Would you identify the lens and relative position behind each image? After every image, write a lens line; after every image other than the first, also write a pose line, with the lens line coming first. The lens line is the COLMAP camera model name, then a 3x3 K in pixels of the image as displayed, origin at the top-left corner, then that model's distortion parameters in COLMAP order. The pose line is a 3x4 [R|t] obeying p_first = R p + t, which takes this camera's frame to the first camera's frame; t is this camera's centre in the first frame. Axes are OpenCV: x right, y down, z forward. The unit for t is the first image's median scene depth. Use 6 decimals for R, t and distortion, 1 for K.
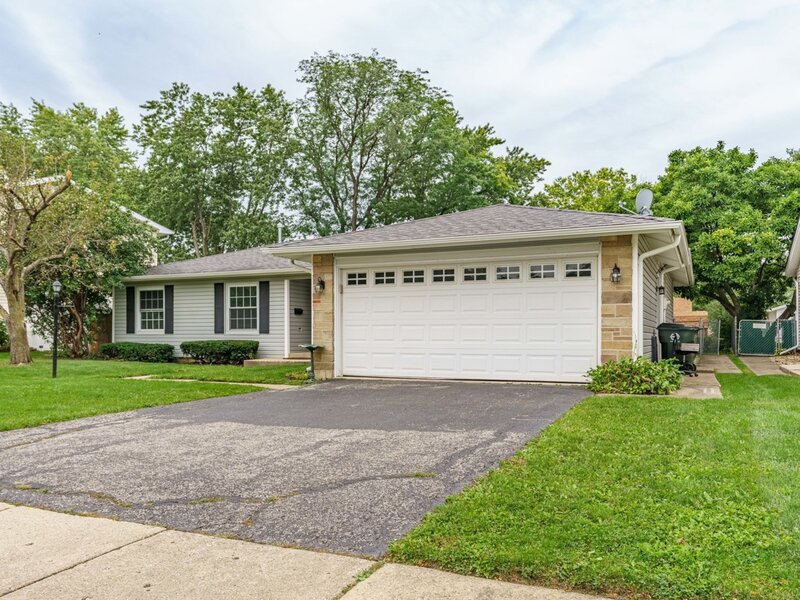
lens RADIAL K [[630.3, 0, 399.9], [0, 630.3, 331.2], [0, 0, 1]] dist [0.002261, 0.000720]
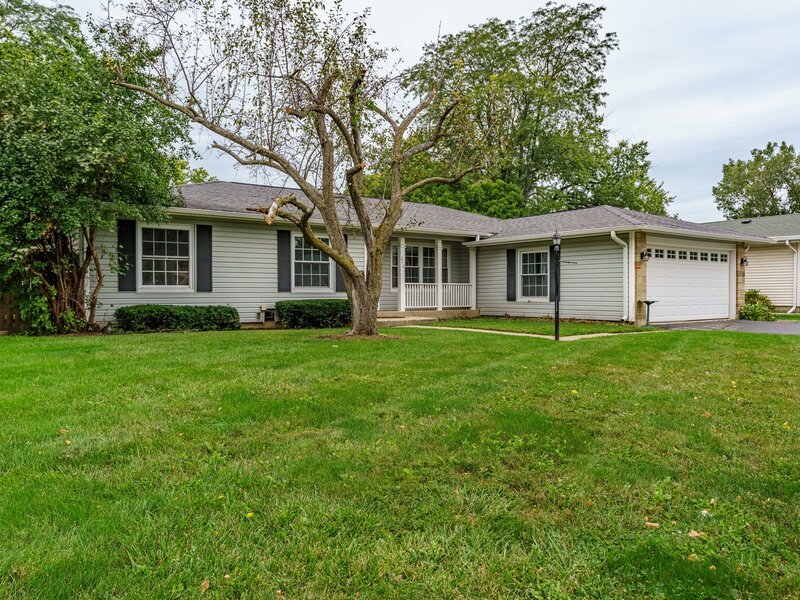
lens RADIAL K [[582.2, 0, 396.3], [0, 582.2, 301.5], [0, 0, 1]] dist [0.000581, -0.001651]
pose [[0.512842, -0.012959, 0.858385, -0.831505], [-0.003566, 0.999845, 0.017225, 0.002805], [-0.858476, -0.011895, 0.512716, 0.463951]]
